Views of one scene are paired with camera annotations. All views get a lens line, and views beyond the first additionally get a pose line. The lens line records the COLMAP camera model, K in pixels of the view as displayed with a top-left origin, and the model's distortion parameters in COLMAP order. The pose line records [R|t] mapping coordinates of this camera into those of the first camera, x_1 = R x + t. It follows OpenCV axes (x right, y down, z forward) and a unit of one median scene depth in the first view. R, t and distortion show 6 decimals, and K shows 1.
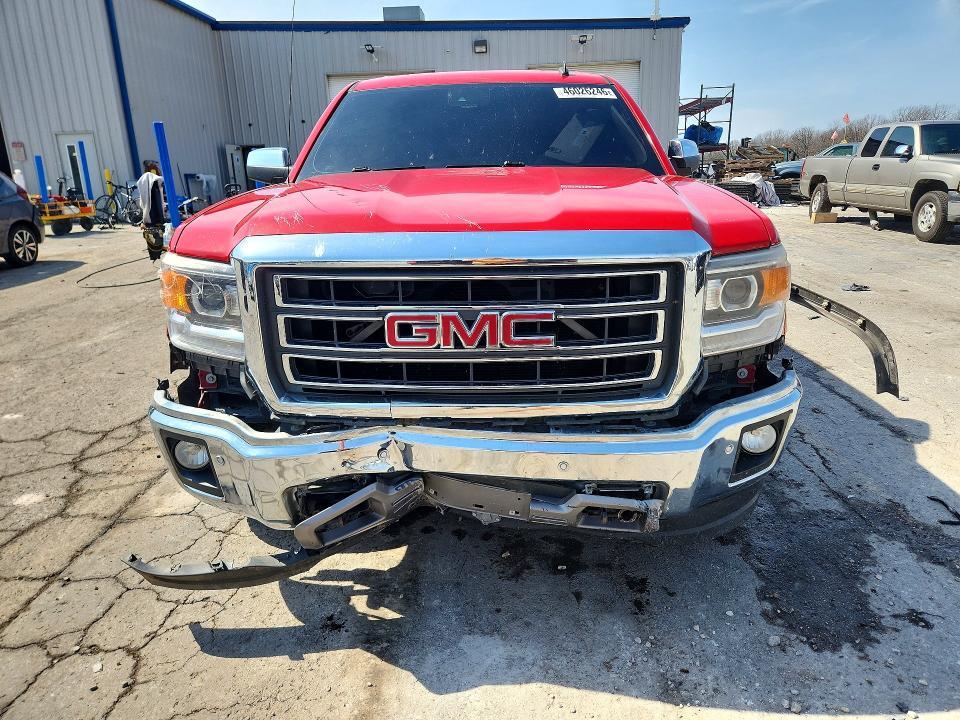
lens RADIAL K [[656.8, 0, 472.0], [0, 656.8, 361.0], [0, 0, 1]] dist [0.054912, -0.046353]
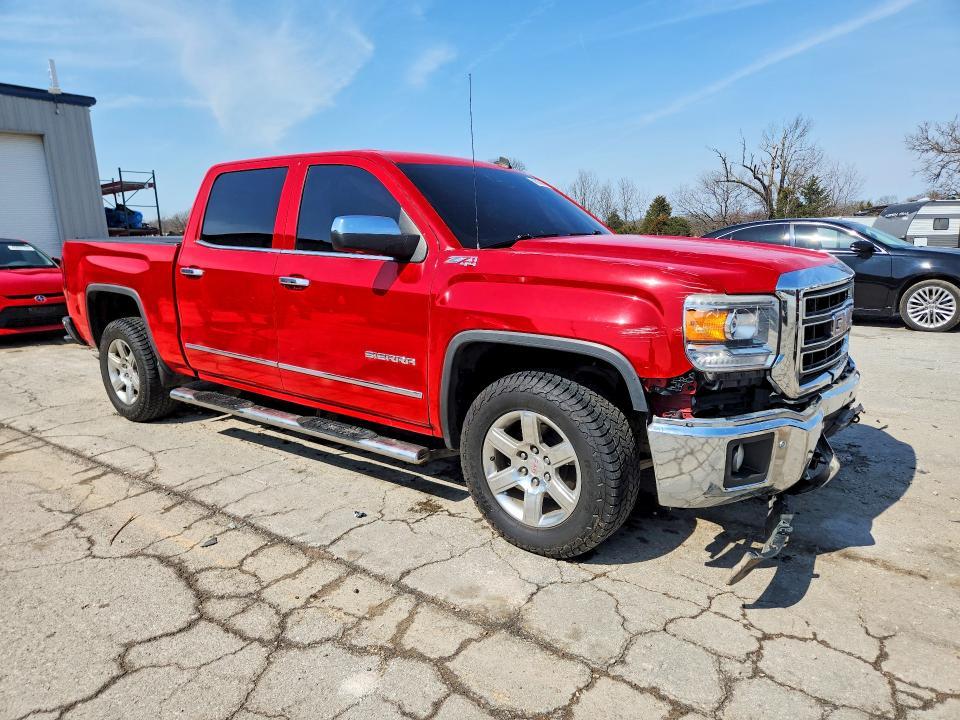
lens RADIAL K [[653.9, 0, 496.9], [0, 653.9, 360.8], [0, 0, 1]] dist [0.057855, -0.048162]
pose [[0.578579, -0.140977, 0.803350, -0.874115], [0.237781, 0.971318, -0.000799, -0.074448], [-0.780196, 0.191484, 0.595506, 0.314850]]
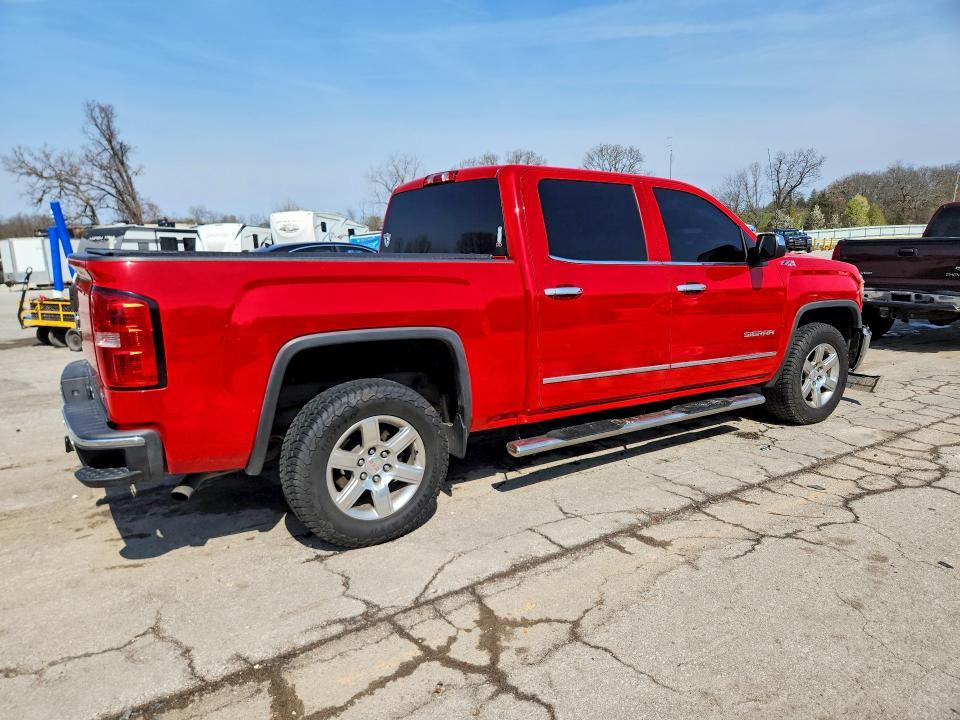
lens RADIAL K [[656.8, 0, 472.0], [0, 656.8, 361.0], [0, 0, 1]] dist [0.054912, -0.046353]
pose [[-0.581761, -0.112421, 0.805553, -0.961236], [0.253628, 0.915945, 0.310995, -0.596854], [-0.772804, 0.385235, -0.504348, 2.025696]]
